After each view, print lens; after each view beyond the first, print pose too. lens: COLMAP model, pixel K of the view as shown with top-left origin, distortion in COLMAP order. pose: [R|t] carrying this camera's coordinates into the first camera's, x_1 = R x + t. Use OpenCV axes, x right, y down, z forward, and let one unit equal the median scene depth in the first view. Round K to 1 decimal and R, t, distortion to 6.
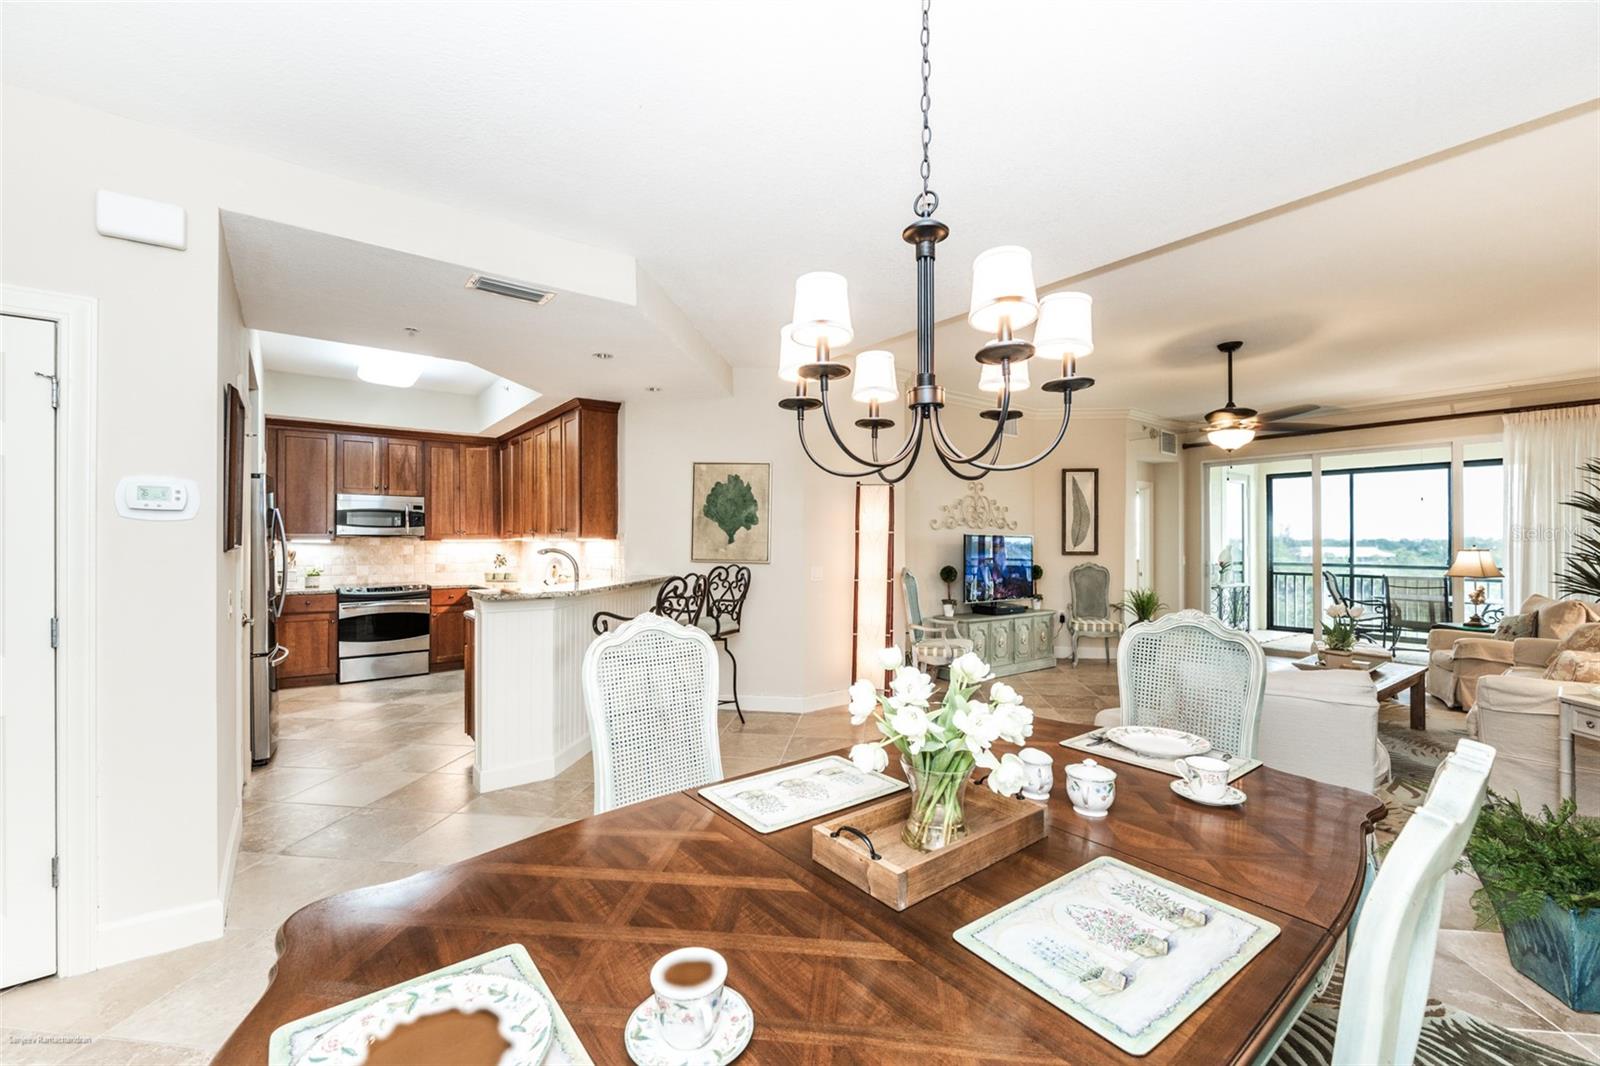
lens RADIAL K [[663.3, 0, 805.1], [0, 663.3, 536.1], [0, 0, 1]] dist [-0.000385, -0.000249]
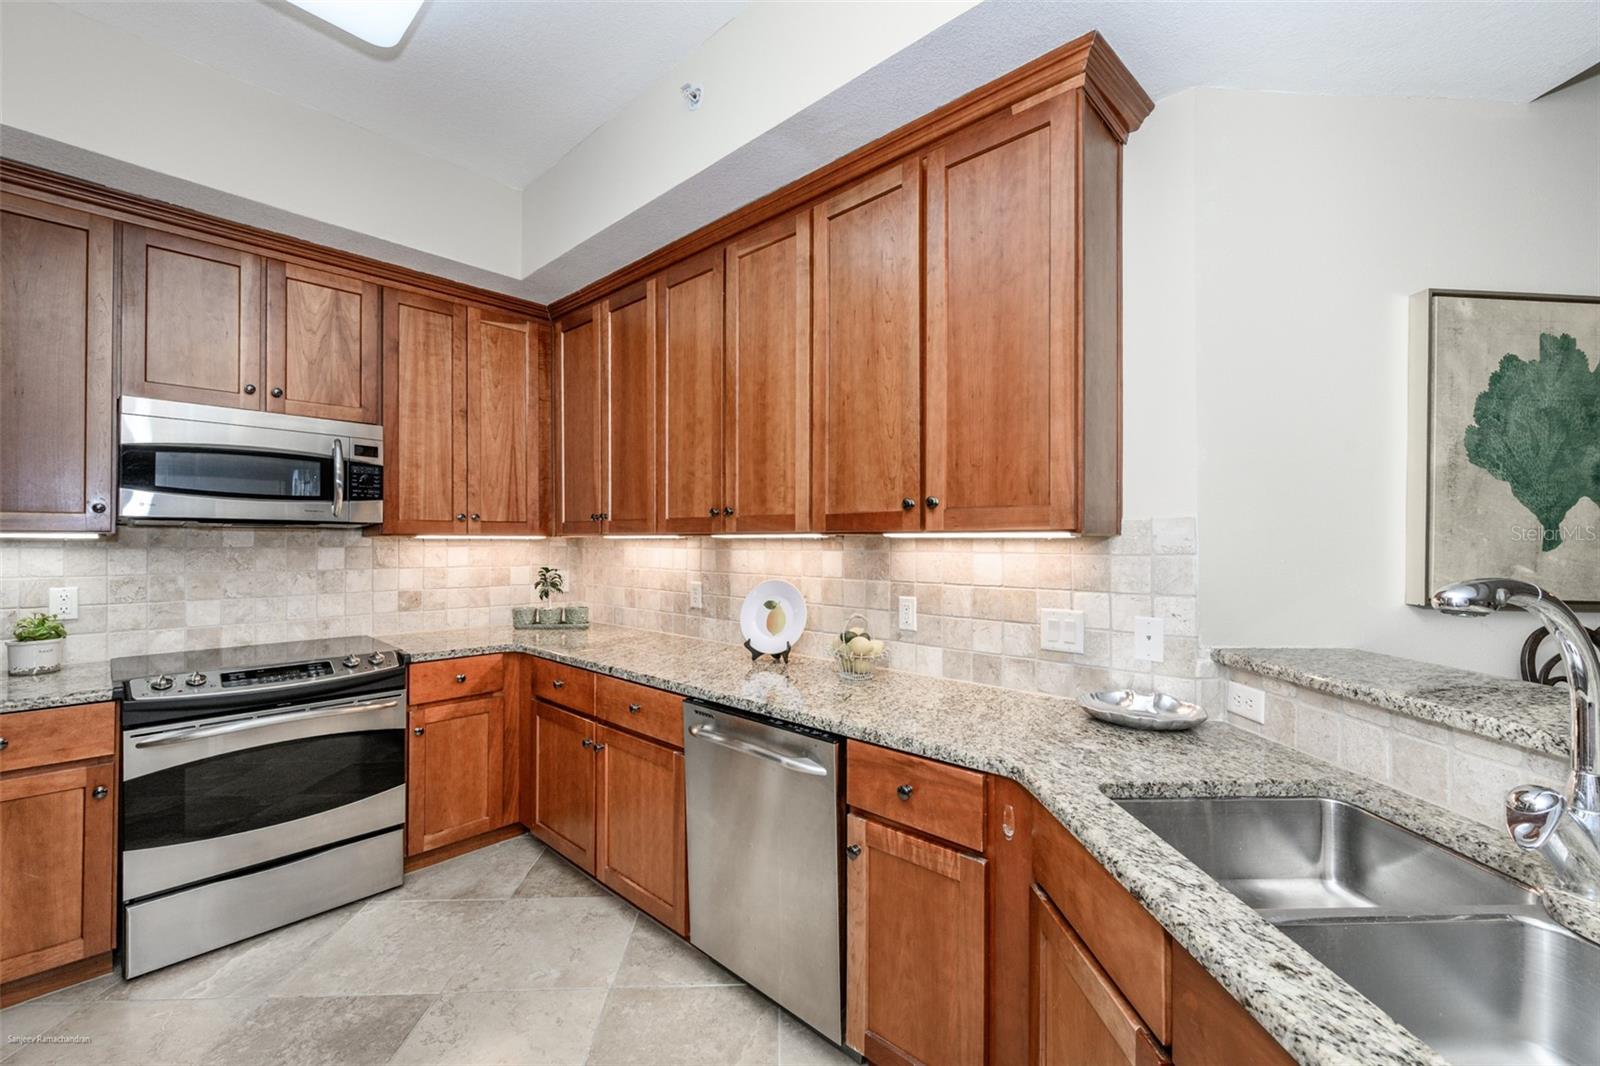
lens RADIAL K [[647.2, 0, 801.9], [0, 647.2, 535.6], [0, 0, 1]] dist [-0.003500, -0.000325]
pose [[0.984855, 0.006277, 0.173265, -0.407514], [-0.006240, 0.999980, -0.000757, 0.005392], [-0.173267, -0.000336, 0.984875, 0.596221]]
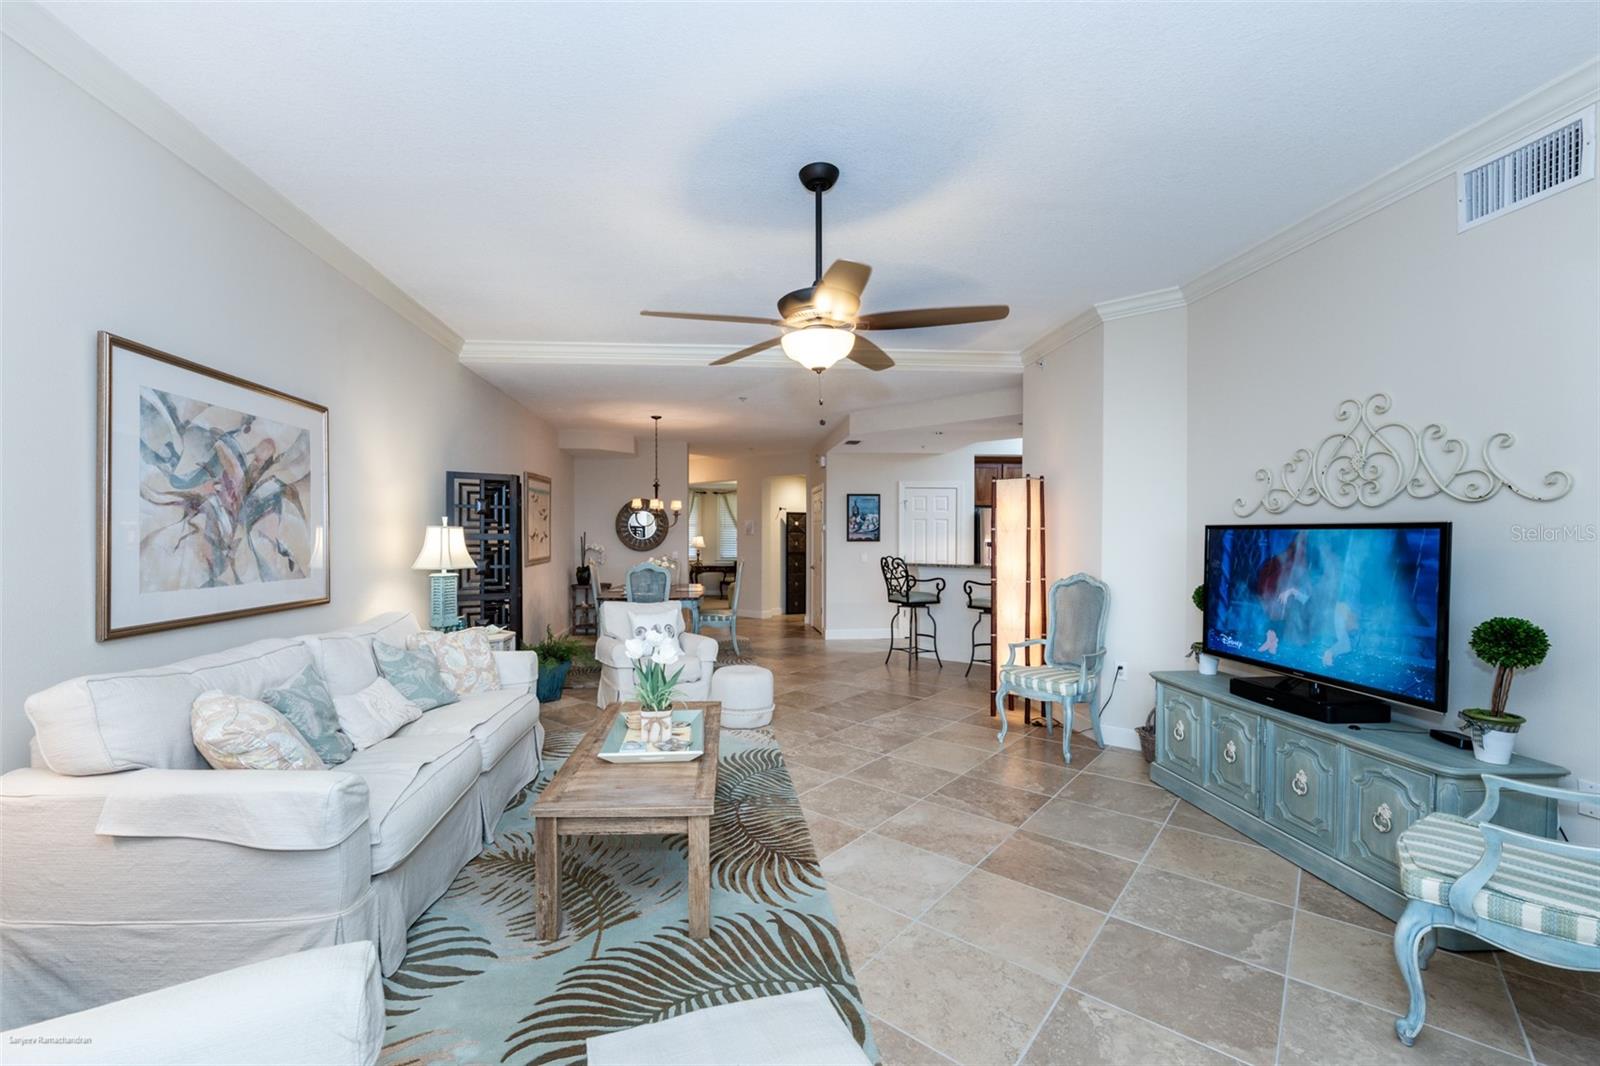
lens RADIAL K [[658.0, 0, 765.1], [0, 658.0, 542.7], [0, 0, 1]] dist [-0.001150, -0.000304]
pose [[-0.561831, 0.002615, -0.827248, 0.882555], [0.002739, 0.999995, 0.001301, 0.009548], [0.827247, -0.001535, -0.561836, 1.001477]]
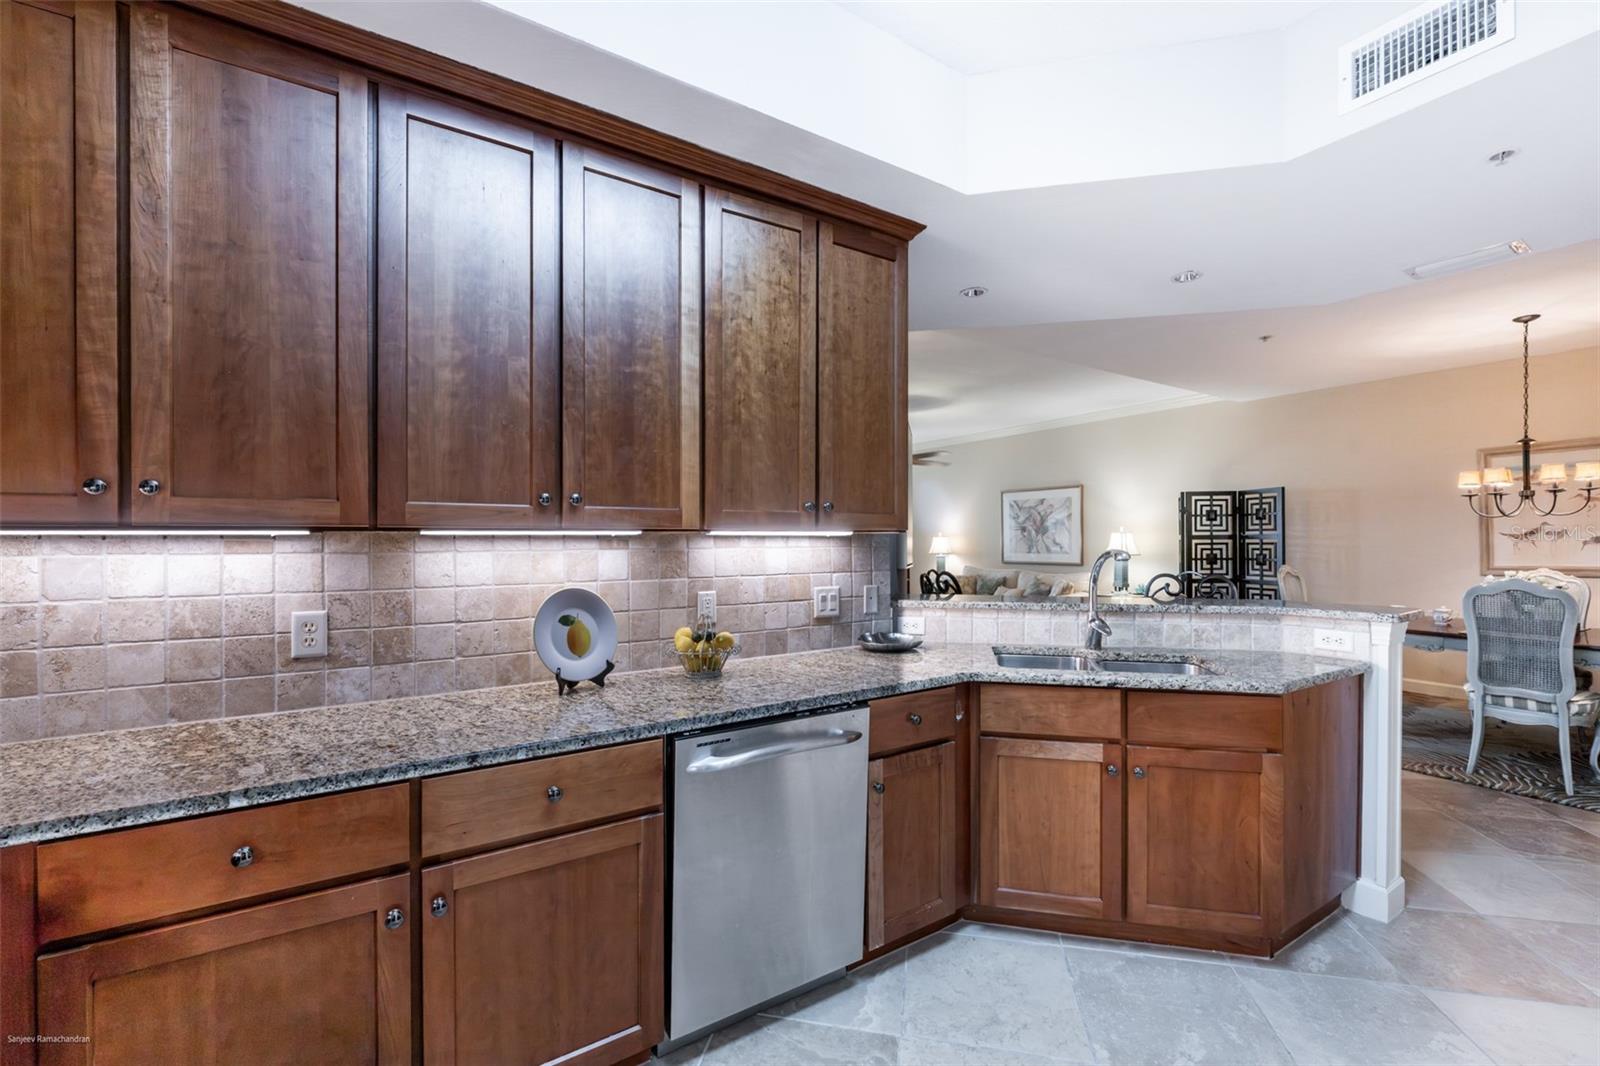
lens RADIAL K [[657.6, 0, 804.6], [0, 657.6, 540.1], [0, 0, 1]] dist [-0.000130, -0.000049]
pose [[0.101091, -0.002353, 0.994874, -0.639906], [-0.004938, 0.999984, 0.002867, 0.007250], [-0.994865, -0.005203, 0.101077, 0.822973]]
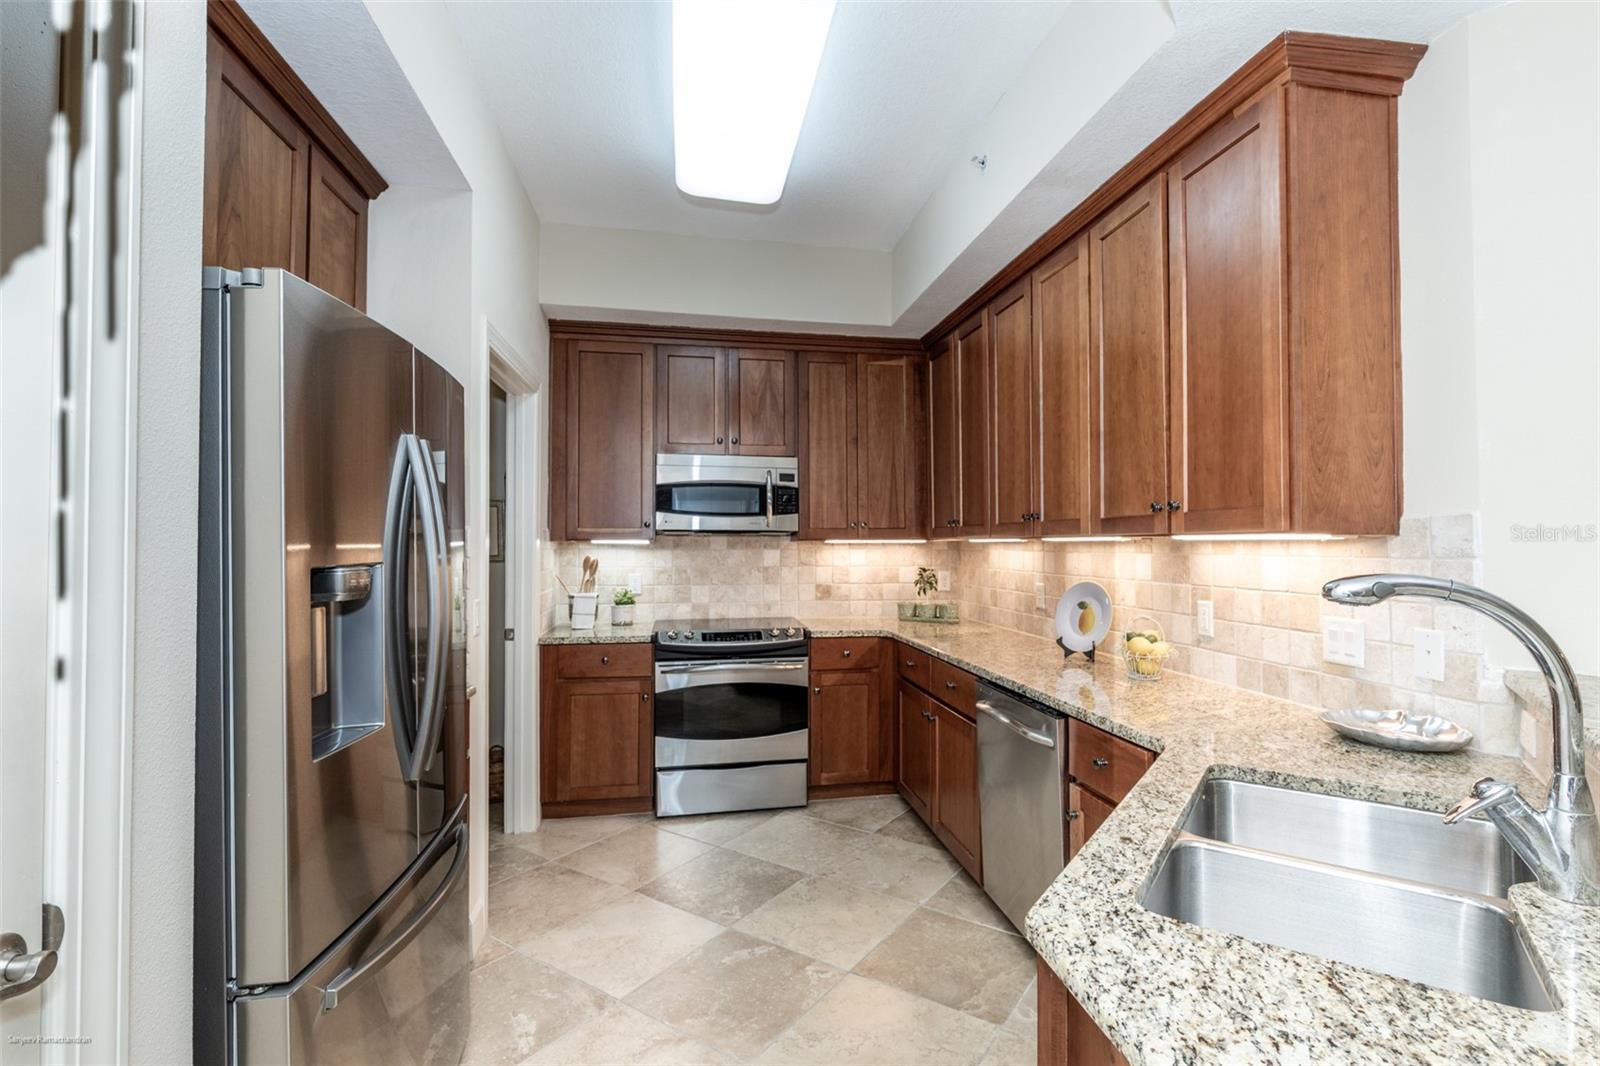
lens RADIAL K [[748.0, 0, 832.8], [0, 748.0, 529.6], [0, 0, 1]] dist [-0.000554, 0.000725]
pose [[0.896683, -0.006696, -0.442624, -0.298955], [0.001892, 0.999934, -0.011294, 0.004601], [0.442670, 0.009290, 0.896636, 0.501142]]
